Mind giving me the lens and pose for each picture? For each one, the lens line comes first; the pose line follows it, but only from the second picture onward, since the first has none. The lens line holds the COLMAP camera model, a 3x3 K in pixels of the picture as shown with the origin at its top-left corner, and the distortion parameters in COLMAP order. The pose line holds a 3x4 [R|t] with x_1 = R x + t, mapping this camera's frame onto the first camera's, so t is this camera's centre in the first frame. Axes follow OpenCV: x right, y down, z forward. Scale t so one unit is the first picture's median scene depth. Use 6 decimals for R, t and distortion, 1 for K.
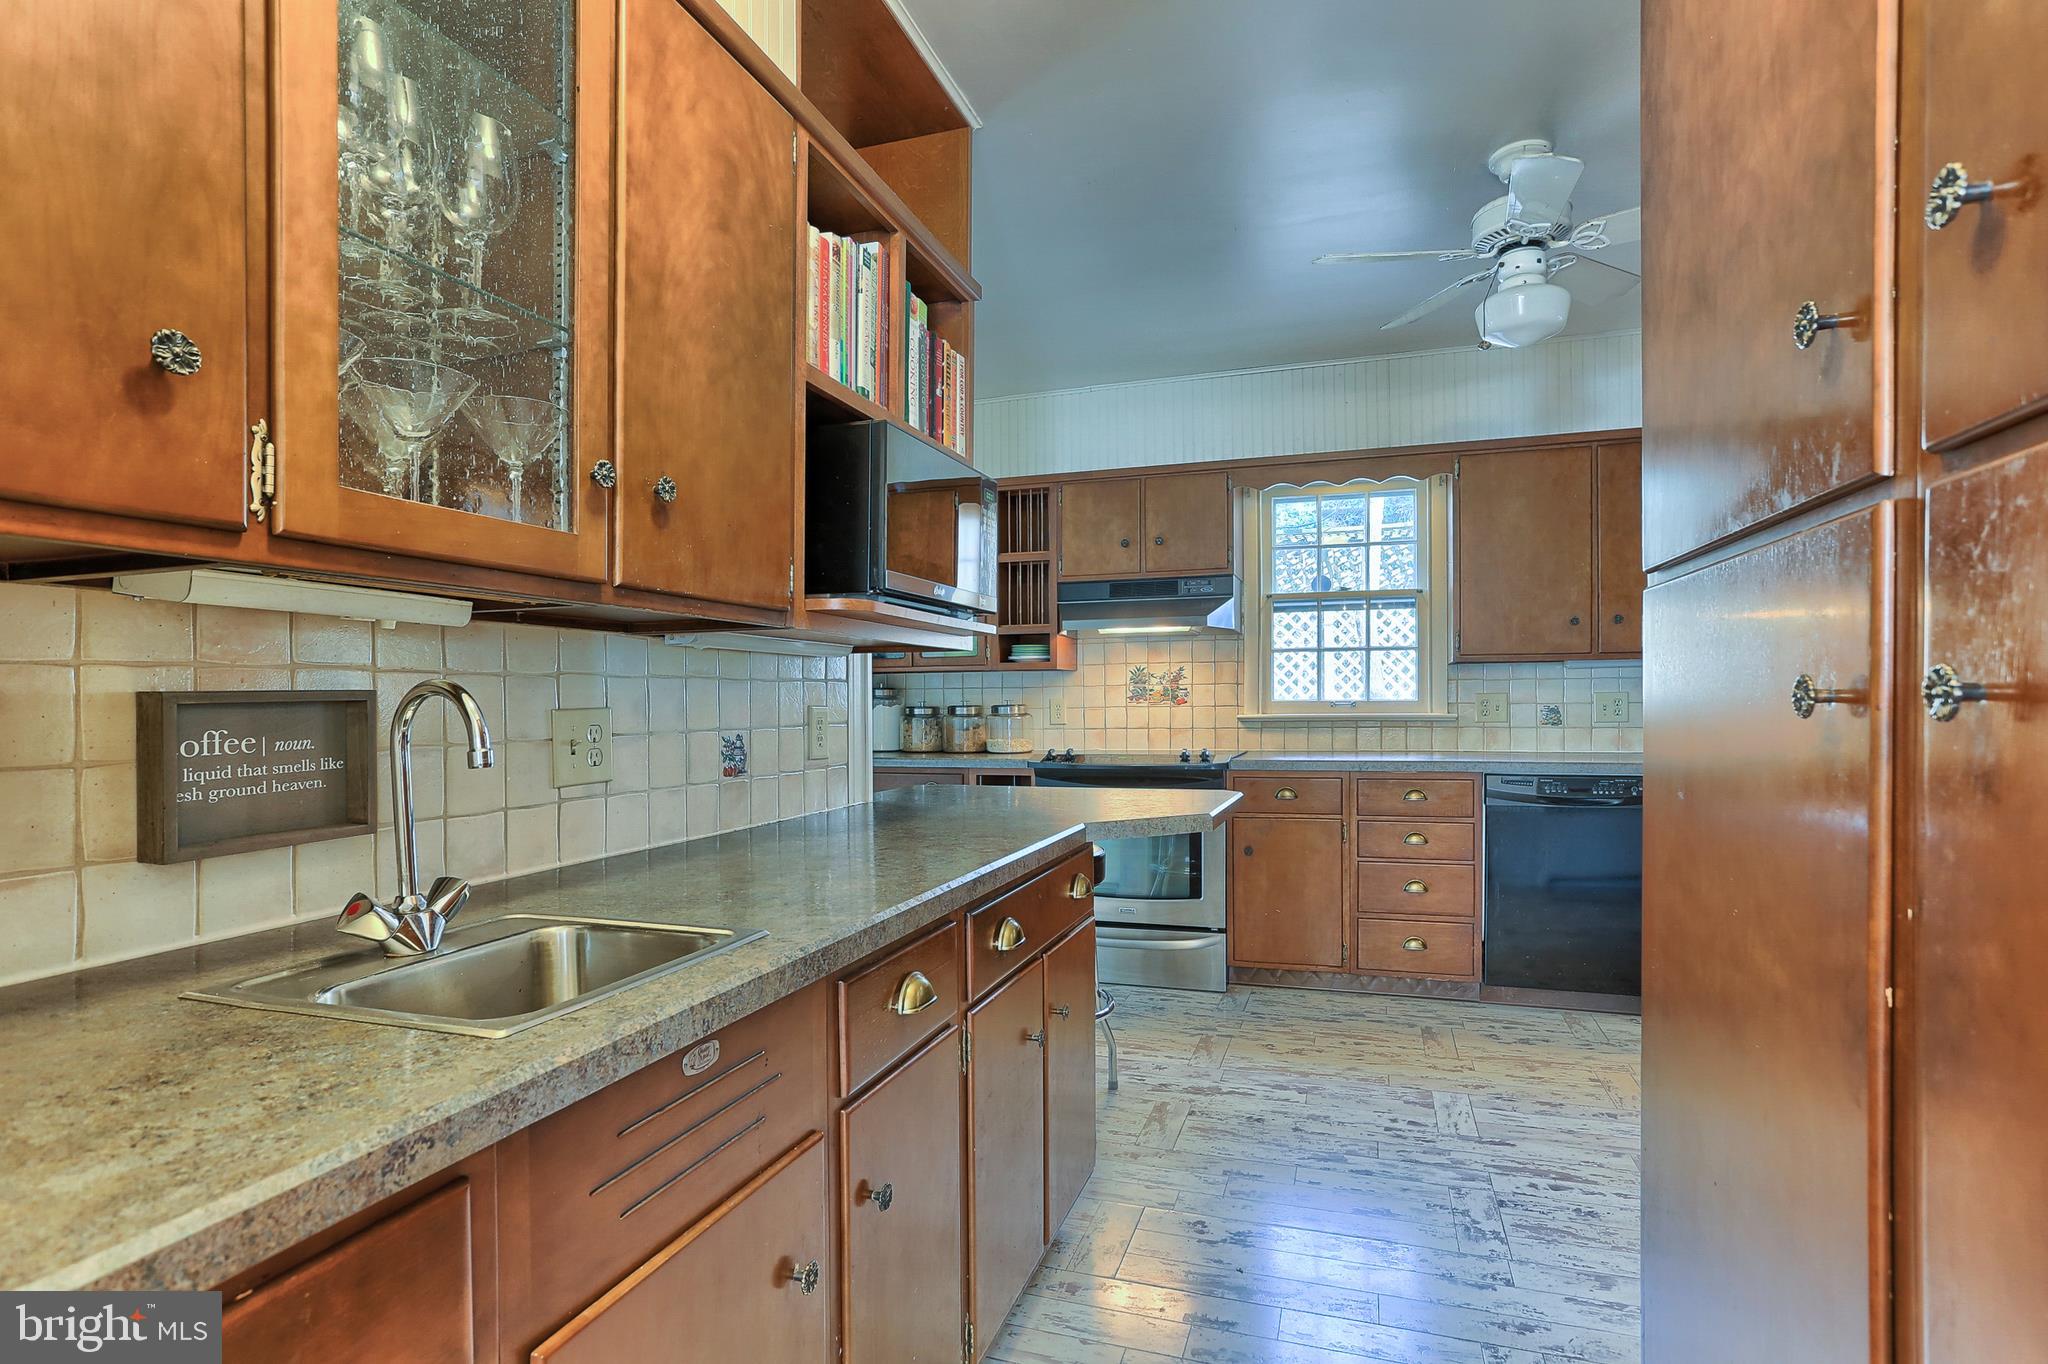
lens RADIAL K [[1001.3, 0, 1039.9], [0, 1001.3, 702.8], [0, 0, 1]] dist [-0.027070, 0.010525]
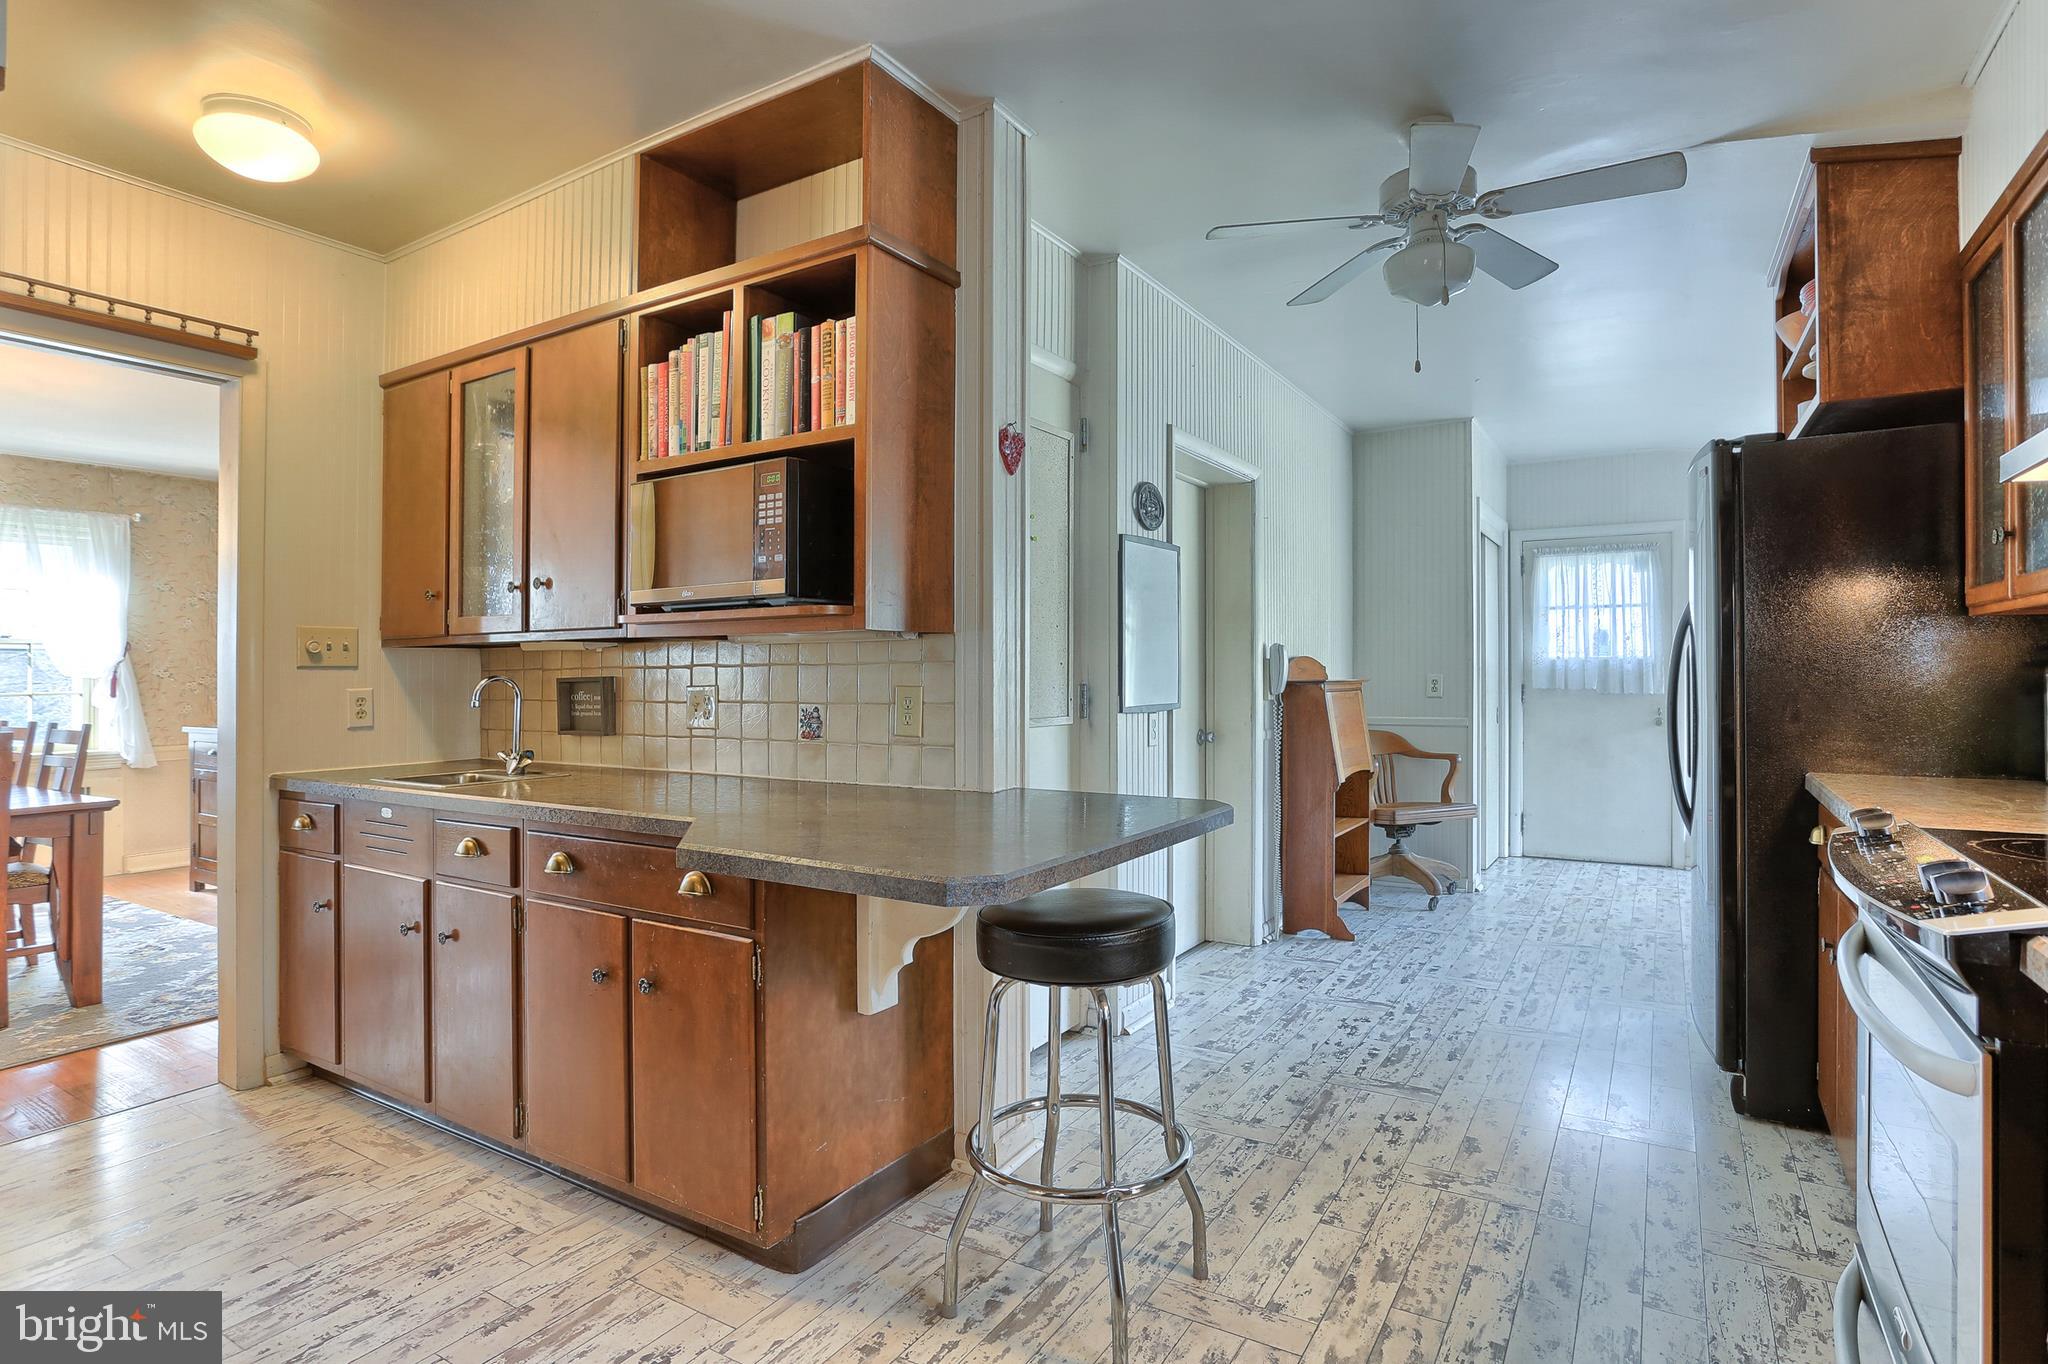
lens RADIAL K [[1028.7, 0, 1033.0], [0, 1028.7, 664.2], [0, 0, 1]] dist [-0.027497, 0.008205]
pose [[-0.226569, 0.003281, -0.973989, 0.516581], [0.007788, 0.999968, 0.001557, -0.013516], [0.973964, -0.007232, -0.226588, 0.871227]]
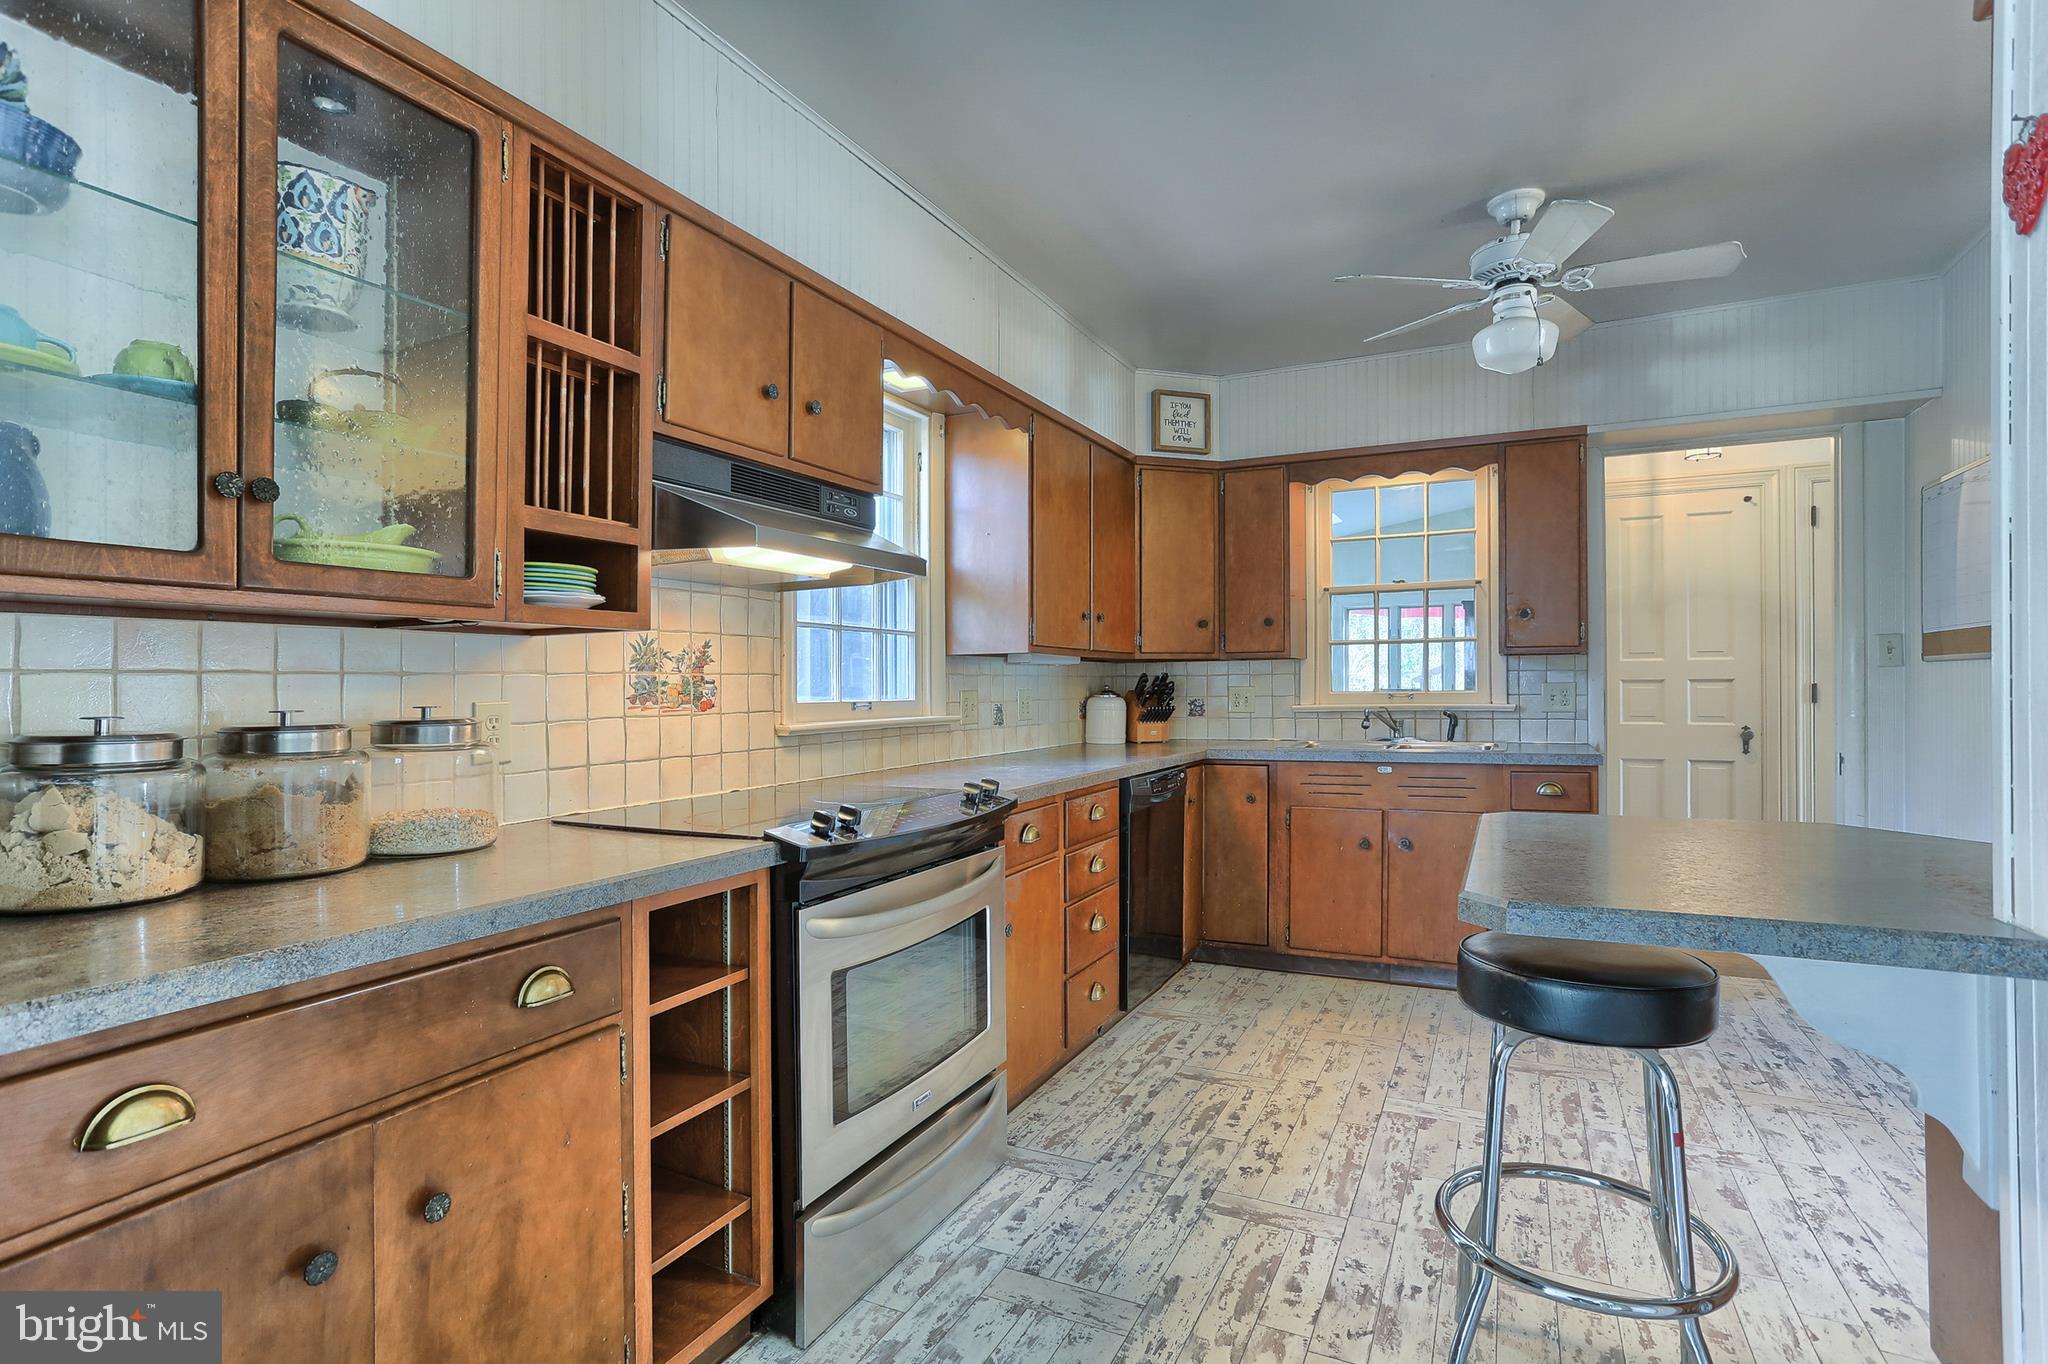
lens RADIAL K [[1001.3, 0, 982.3], [0, 1001.3, 680.7], [0, 0, 1]] dist [-0.027070, 0.010525]
pose [[0.155573, 0.019316, 0.987635, -0.465711], [0.018291, 0.999581, -0.022431, 0.000713], [-0.987655, 0.021555, 0.155155, 0.956696]]
